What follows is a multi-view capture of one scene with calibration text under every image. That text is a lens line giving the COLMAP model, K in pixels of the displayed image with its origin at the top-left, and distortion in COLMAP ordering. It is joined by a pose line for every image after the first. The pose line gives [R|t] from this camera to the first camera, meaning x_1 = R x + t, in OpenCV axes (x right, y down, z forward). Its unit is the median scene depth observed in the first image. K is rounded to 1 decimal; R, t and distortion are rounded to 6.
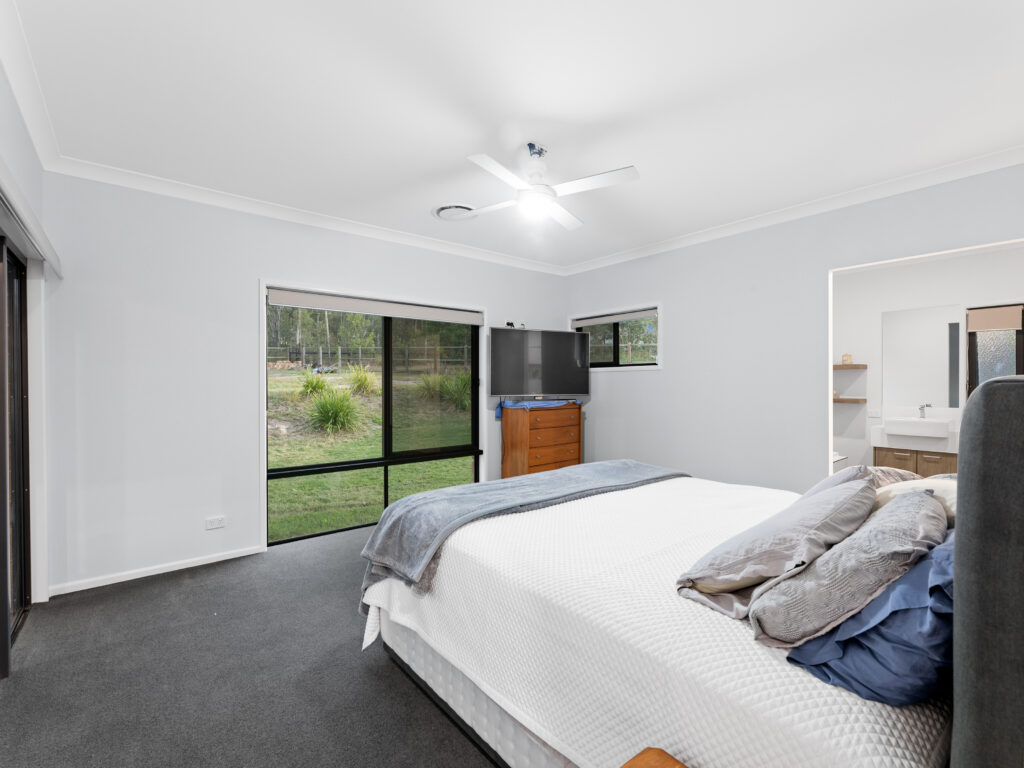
lens RADIAL K [[461.5, 0, 504.9], [0, 461.5, 383.4], [0, 0, 1]] dist [-0.003524, 0.000872]
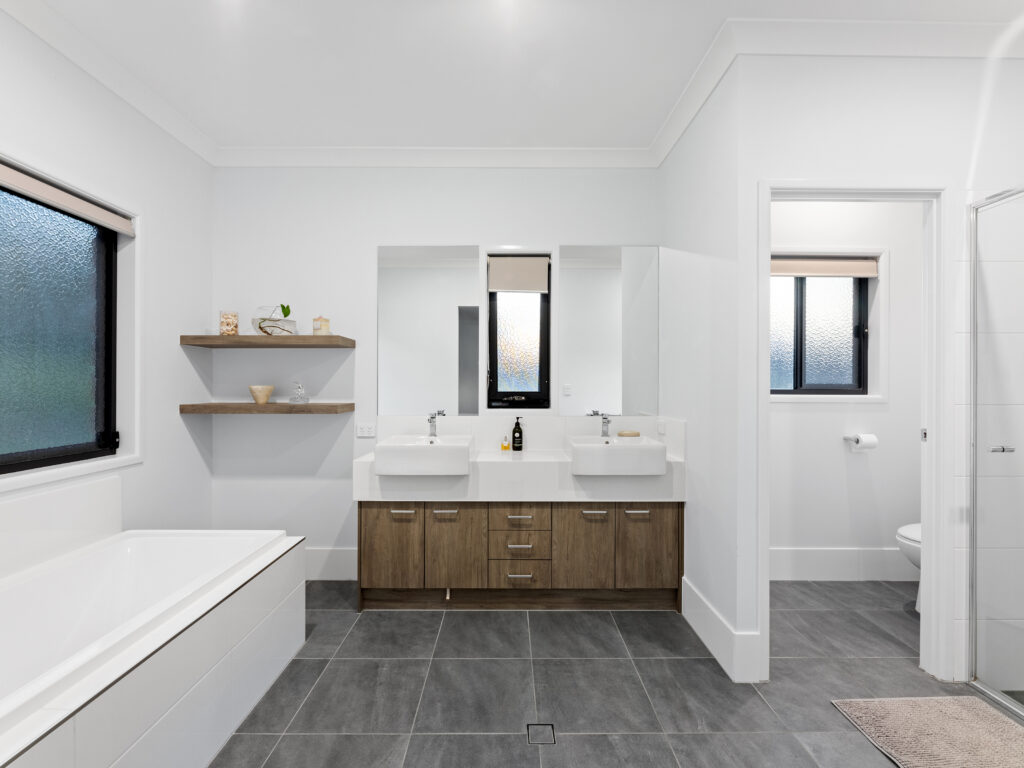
lens RADIAL K [[461.5, 0, 510.5], [0, 461.5, 382.7], [0, 0, 1]] dist [-0.003524, 0.000872]
pose [[0.627116, 0.000322, 0.778926, 0.533131], [-0.000699, 1.000000, 0.000150, 0.010483], [-0.778925, -0.000638, 0.627116, 0.579706]]
